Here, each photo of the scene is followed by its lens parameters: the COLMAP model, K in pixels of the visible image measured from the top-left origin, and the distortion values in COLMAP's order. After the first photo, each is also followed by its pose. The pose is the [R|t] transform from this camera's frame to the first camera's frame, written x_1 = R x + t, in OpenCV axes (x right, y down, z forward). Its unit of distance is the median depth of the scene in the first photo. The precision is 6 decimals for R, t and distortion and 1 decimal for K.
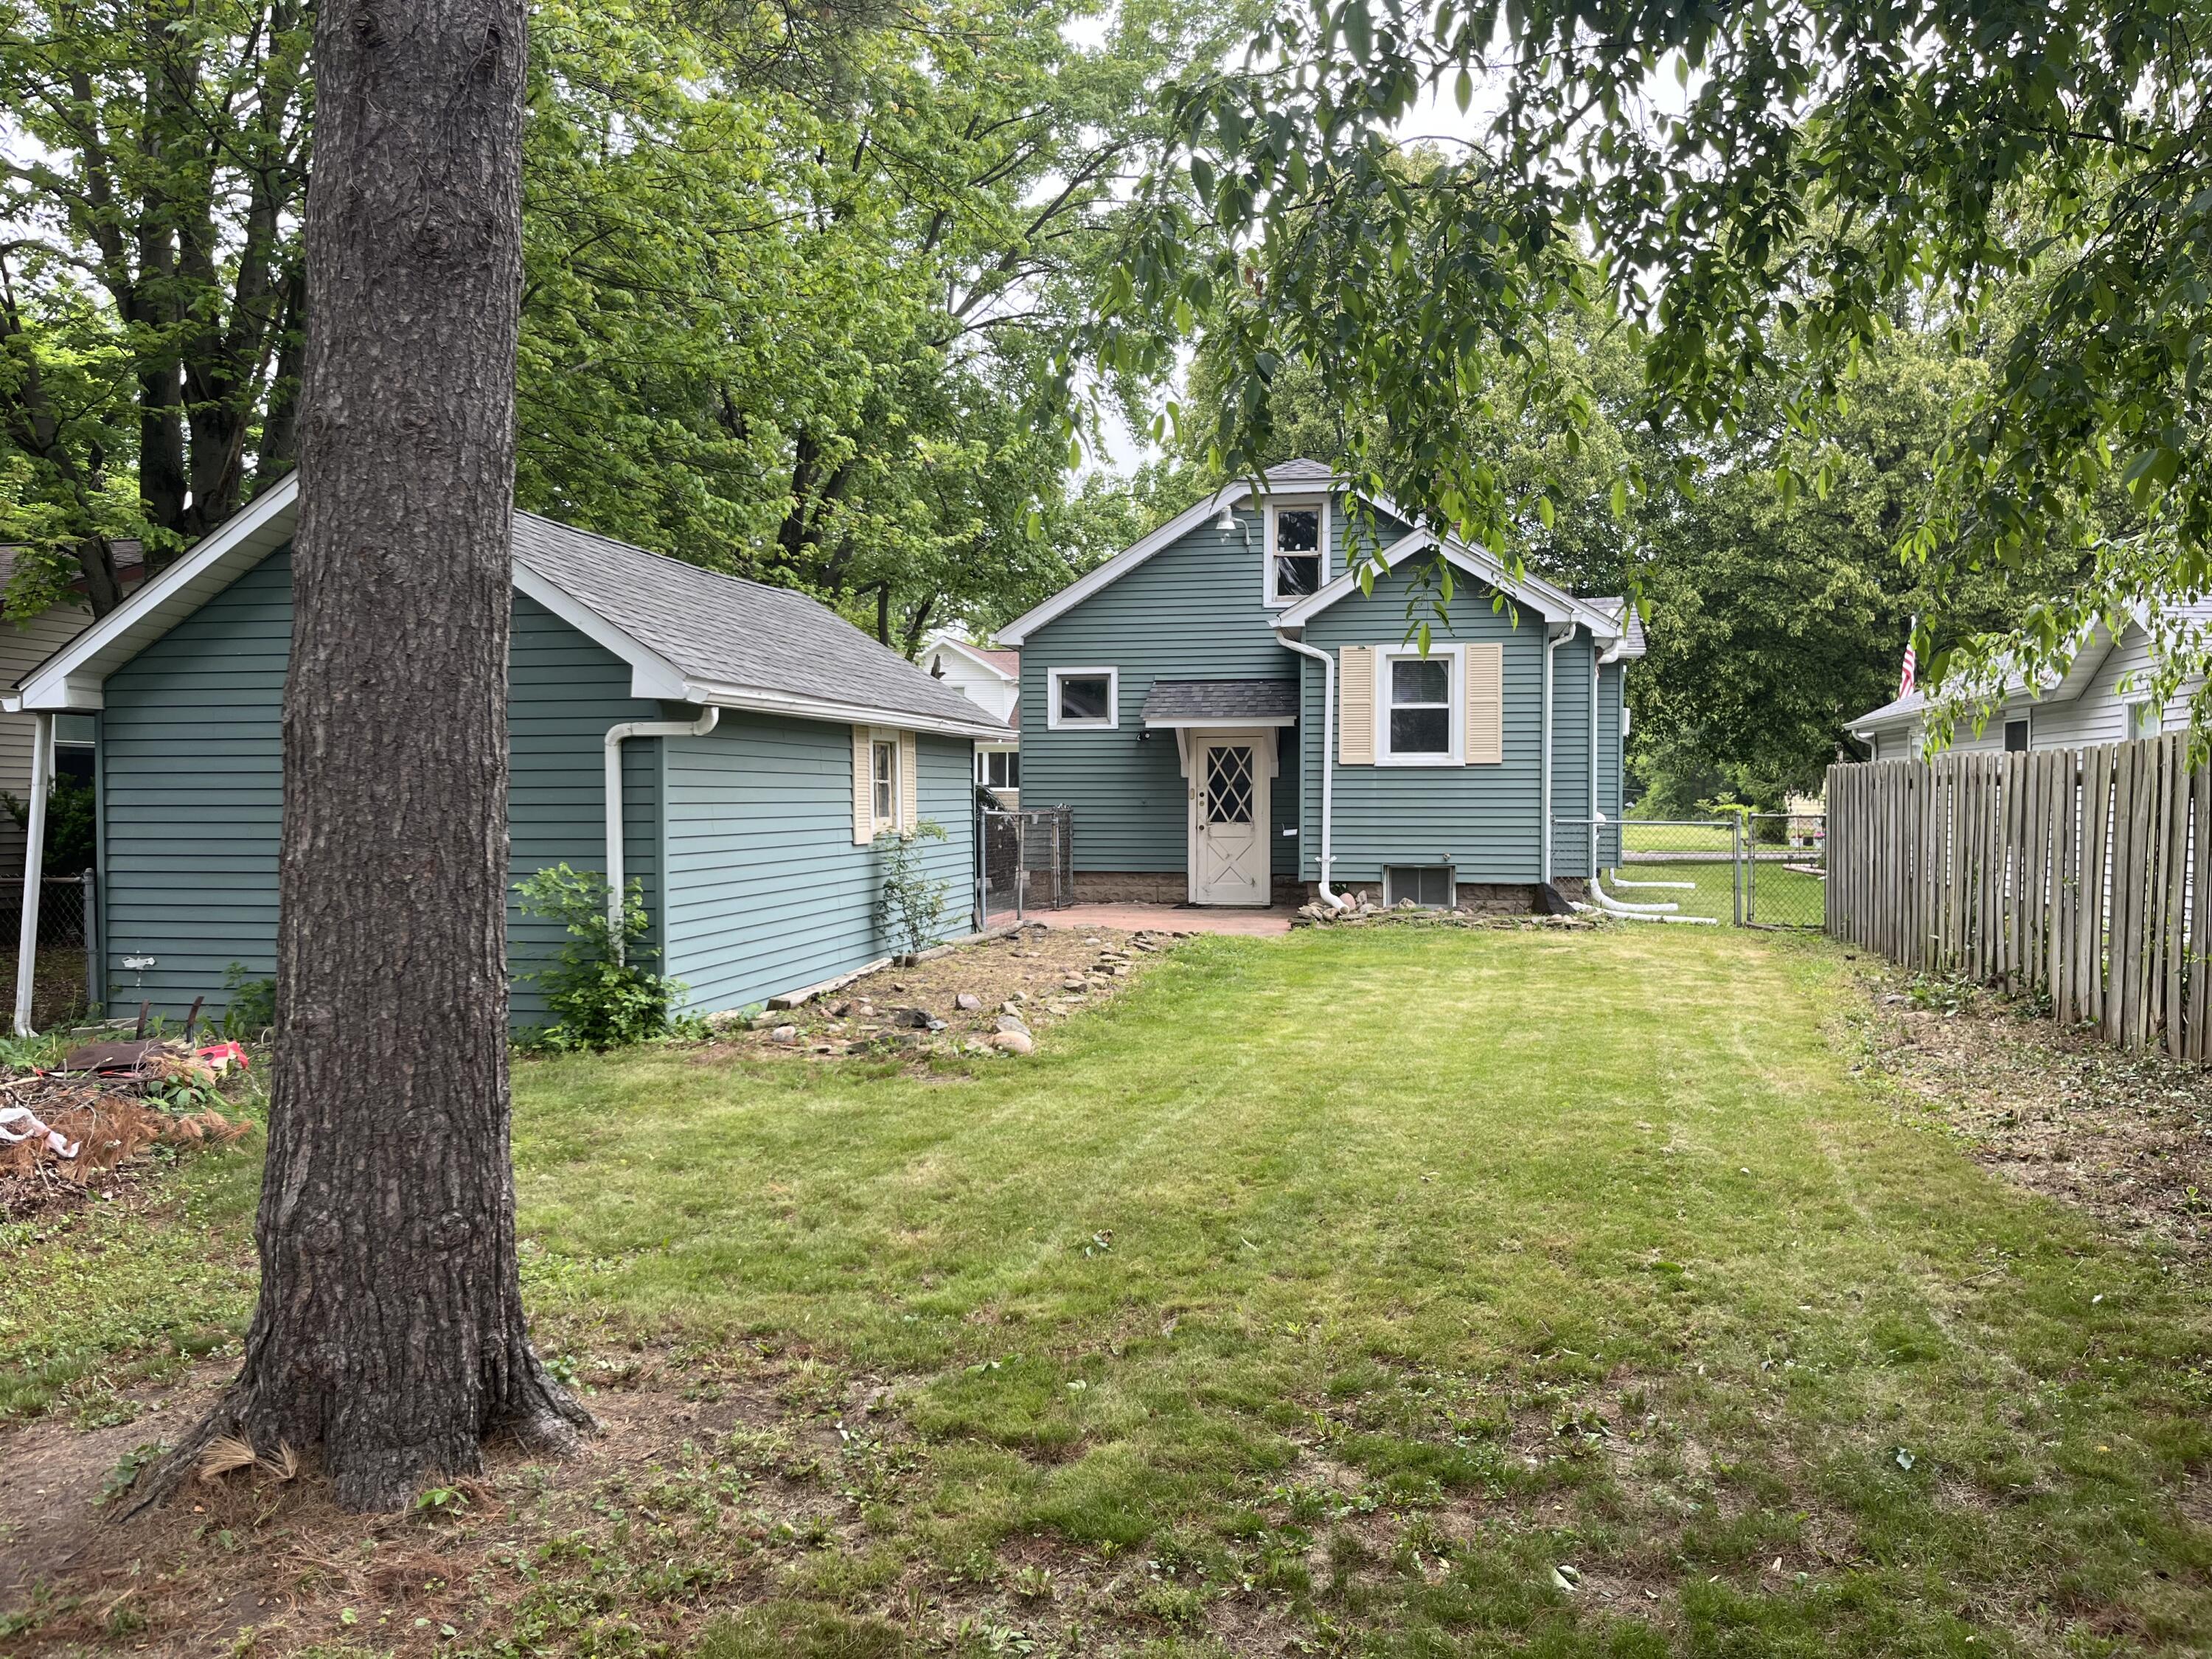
lens RADIAL K [[1686.3, 0, 1106.0], [0, 1686.3, 829.5], [0, 0, 1]] dist [0.054964, -0.070121]
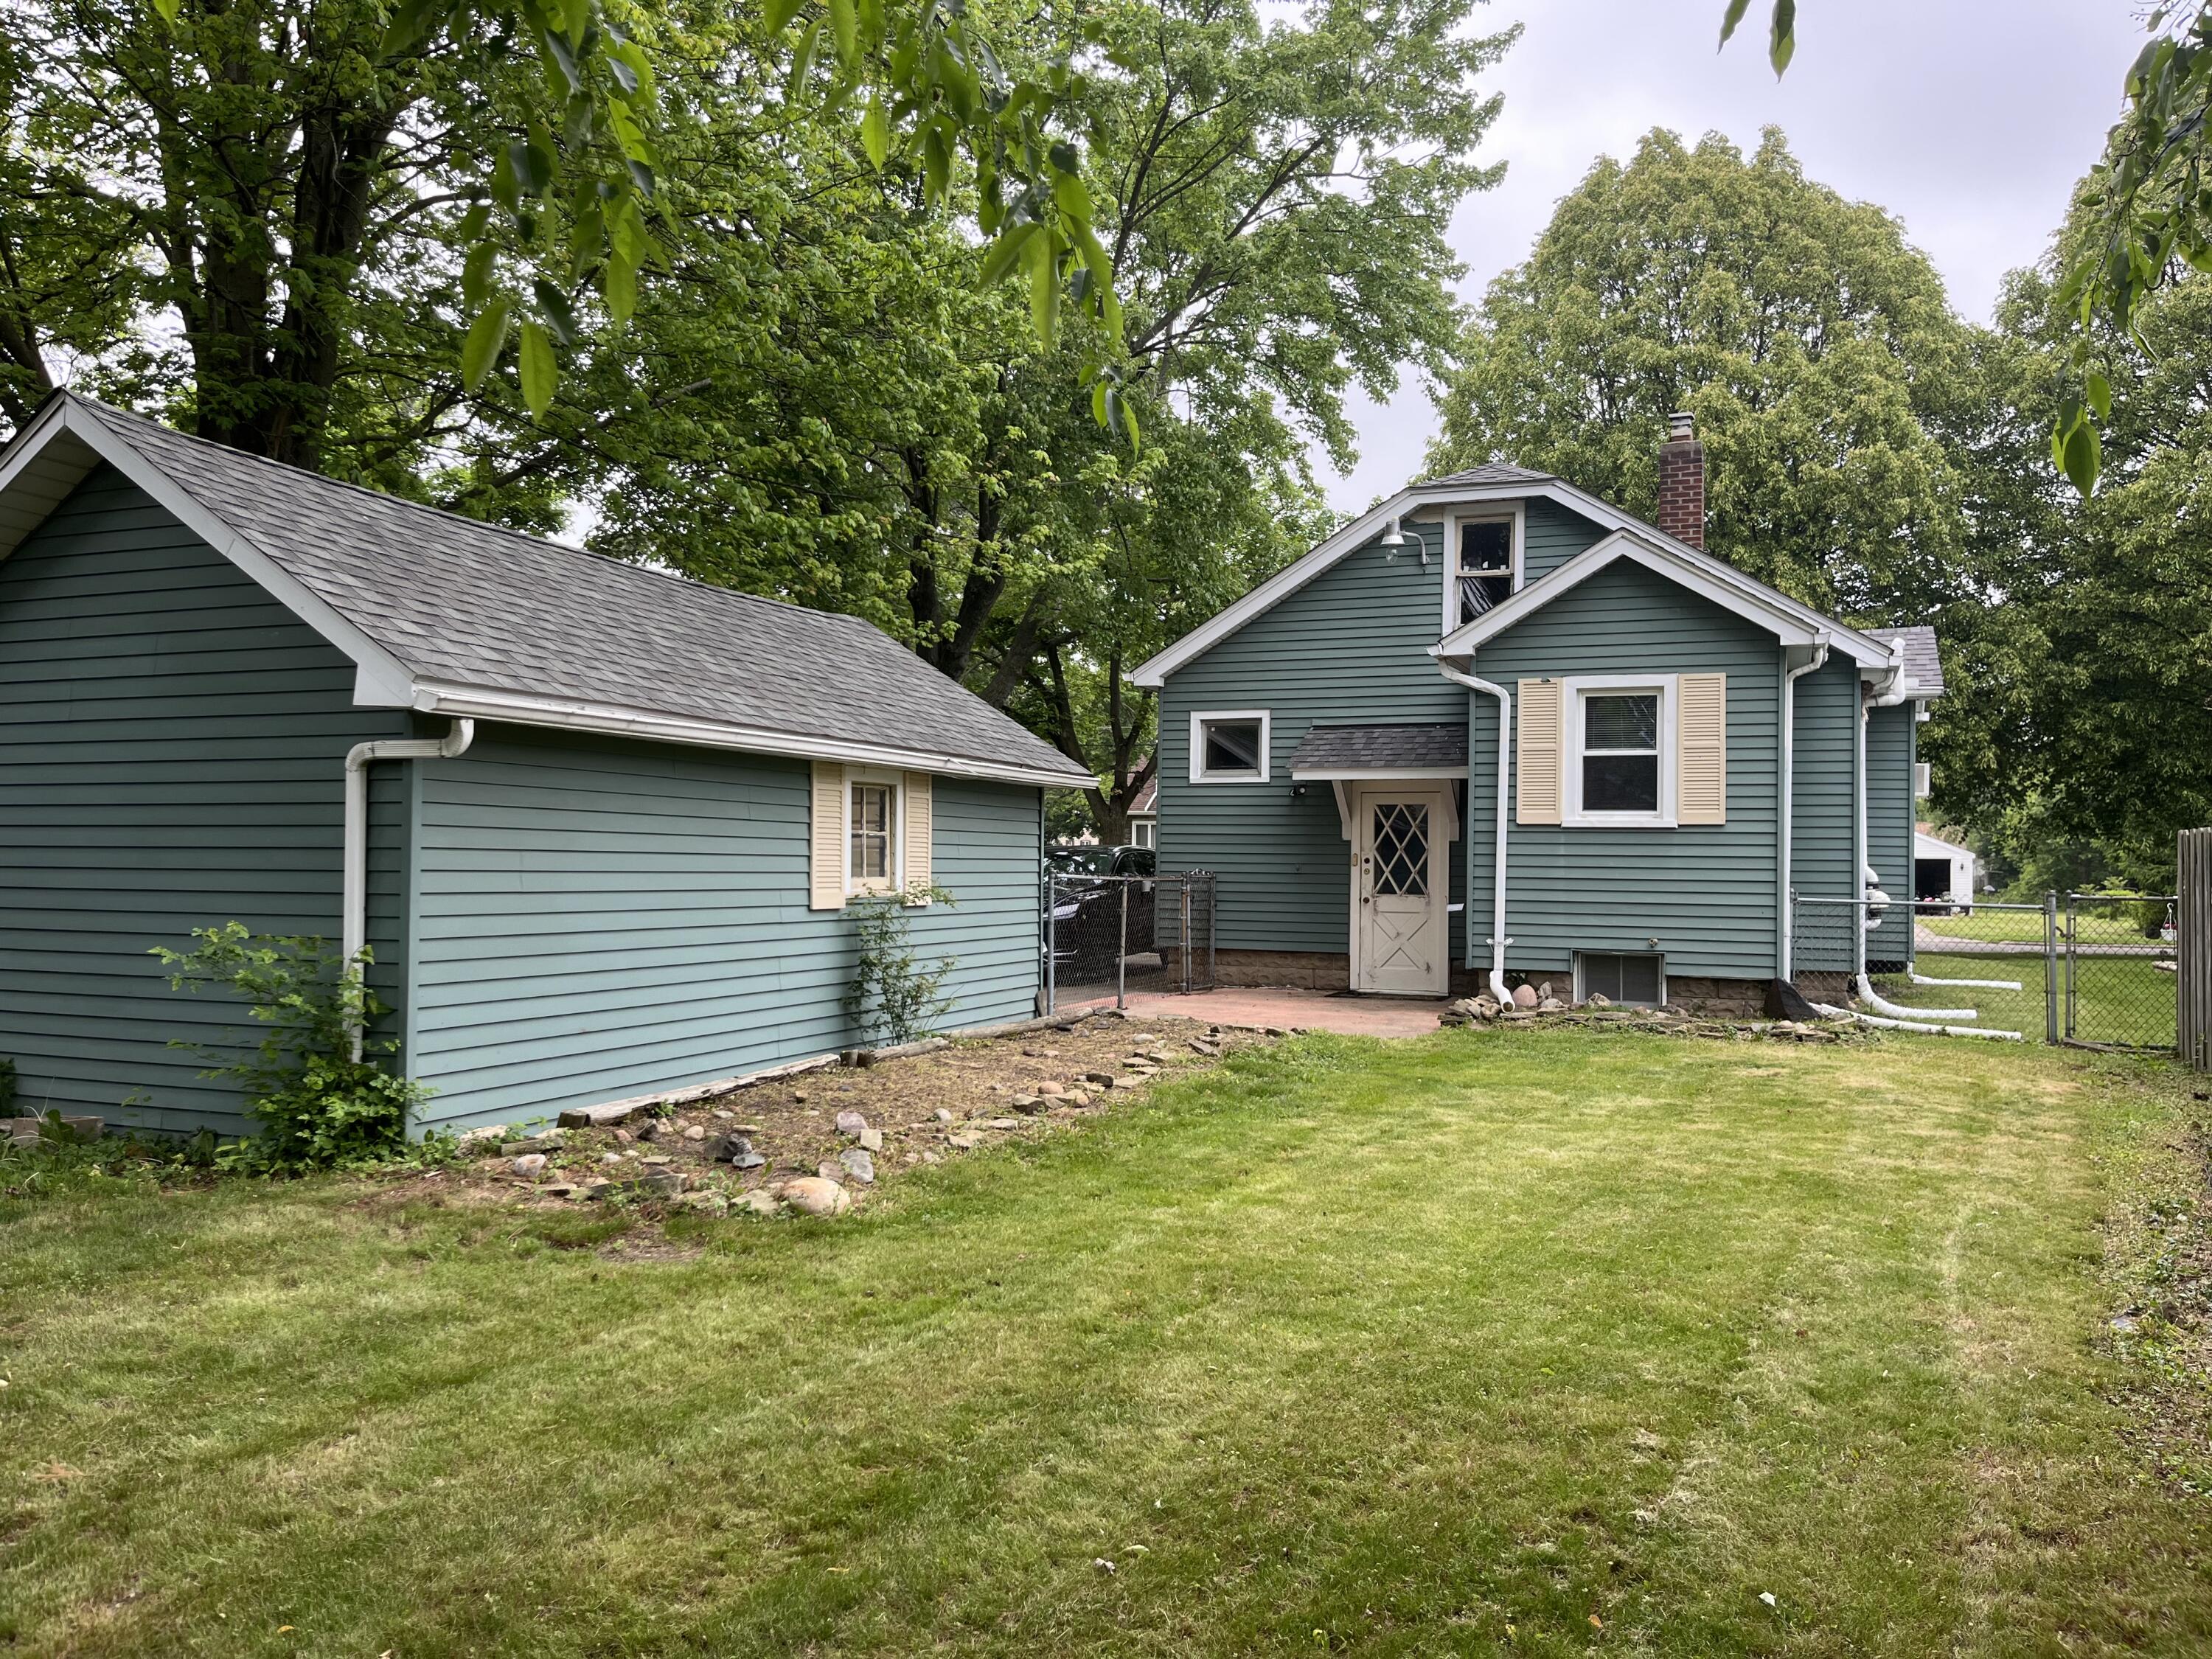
lens RADIAL K [[1686.3, 0, 1106.0], [0, 1686.3, 829.5], [0, 0, 1]] dist [0.054964, -0.070121]
pose [[0.981713, 0.010151, -0.190098, 0.099139], [-0.018403, 0.998961, -0.041692, 0.001245], [0.189477, 0.044428, 0.980880, 0.167339]]
